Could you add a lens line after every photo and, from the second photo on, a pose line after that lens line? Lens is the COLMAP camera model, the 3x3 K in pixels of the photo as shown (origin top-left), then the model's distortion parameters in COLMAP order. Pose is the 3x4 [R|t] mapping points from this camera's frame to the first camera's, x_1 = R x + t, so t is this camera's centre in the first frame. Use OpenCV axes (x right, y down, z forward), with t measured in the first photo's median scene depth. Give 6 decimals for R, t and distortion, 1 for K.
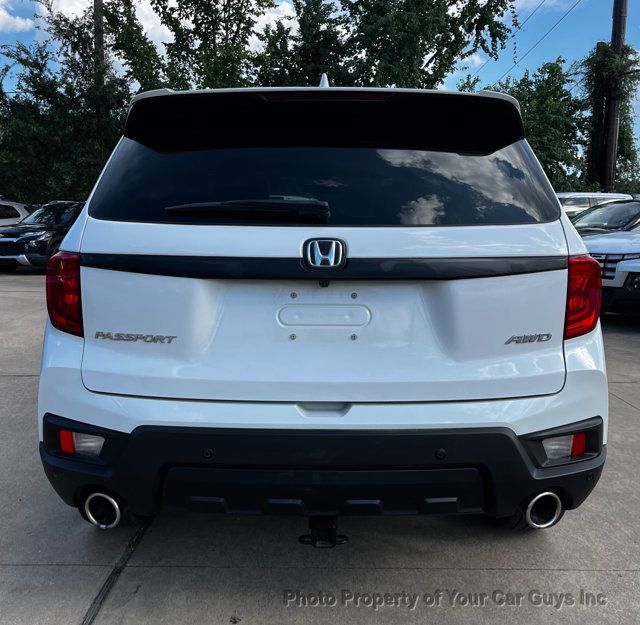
lens RADIAL K [[658.3, 0, 320.0], [0, 658.3, 312.5], [0, 0, 1]] dist [0.035467, -0.013493]
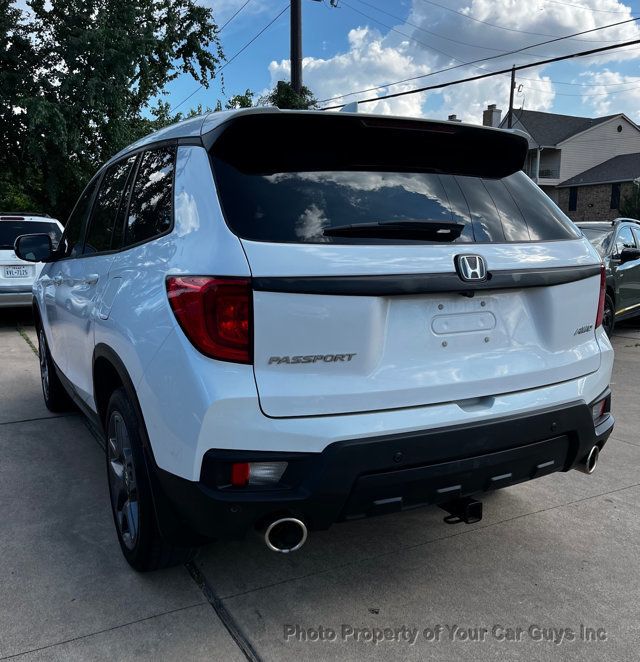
lens RADIAL K [[629.3, 0, 320.0], [0, 629.3, 363.8], [0, 0, 1]] dist [0.072764, -0.101583]
pose [[0.883938, -0.102428, 0.456248, -0.681076], [0.080156, 0.994463, 0.067963, -0.018225], [-0.460683, -0.023504, 0.887253, 0.135137]]
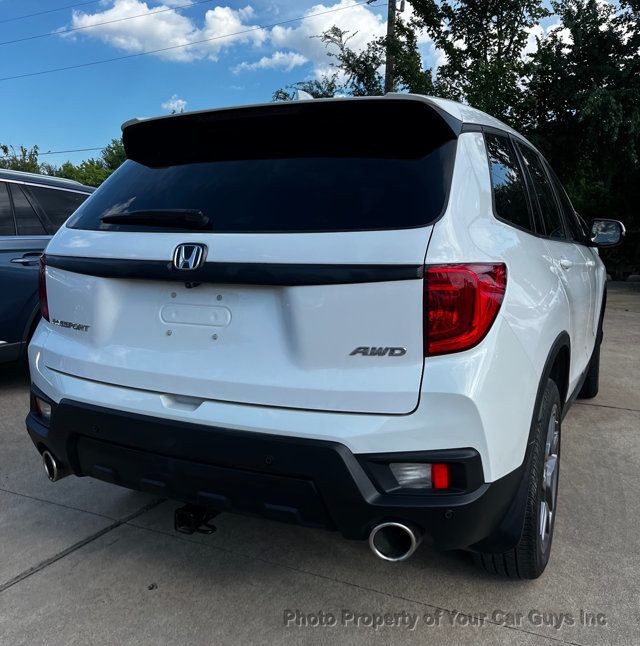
lens RADIAL K [[631.6, 0, 320.2], [0, 631.6, 292.5], [0, 0, 1]] dist [0.063185, -0.085806]
pose [[0.897422, 0.039181, -0.439431, 0.609802], [-0.057603, 0.997928, -0.028661, -0.013246], [0.437397, 0.051034, 0.897819, 0.148427]]
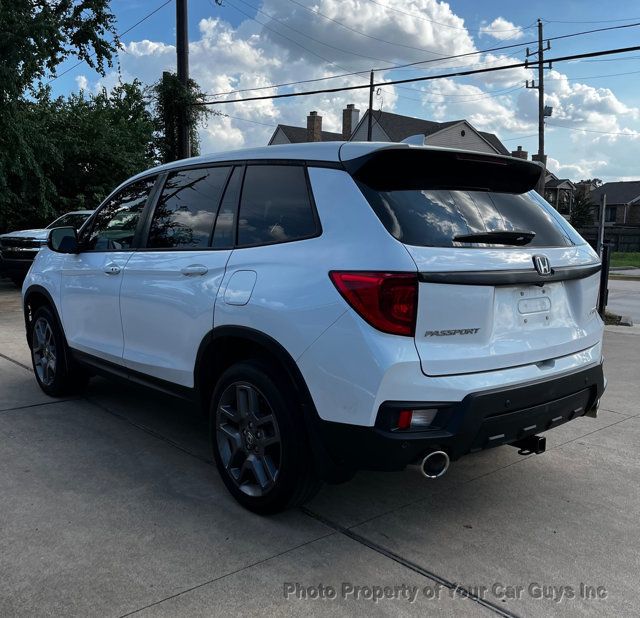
lens RADIAL K [[629.4, 0, 318.6], [0, 629.4, 332.3], [0, 0, 1]] dist [0.030011, -0.011268]
pose [[0.766891, -0.100581, 0.633847, -1.263334], [0.084853, 0.994863, 0.055204, -0.054755], [-0.636144, 0.011449, 0.771486, 0.165536]]
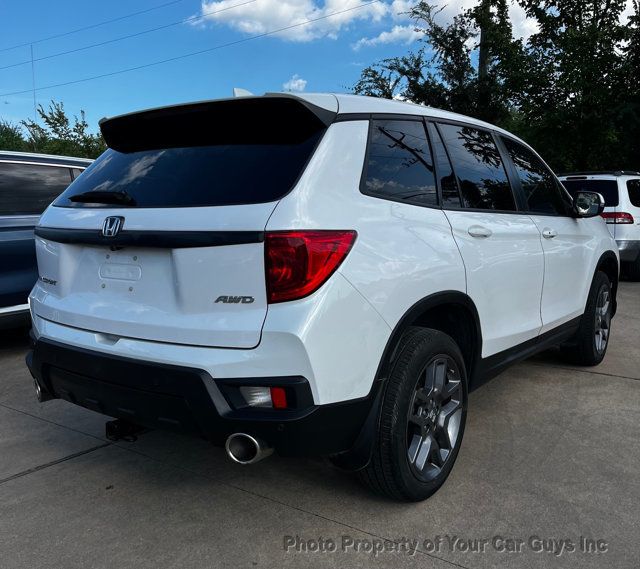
lens RADIAL K [[629.9, 0, 318.4], [0, 629.9, 274.7], [0, 0, 1]] dist [0.034897, -0.022860]
pose [[0.805984, 0.049144, -0.589893, 1.066092], [-0.066142, 0.997784, -0.007246, -0.006832], [0.588230, 0.044857, 0.807449, 0.162973]]
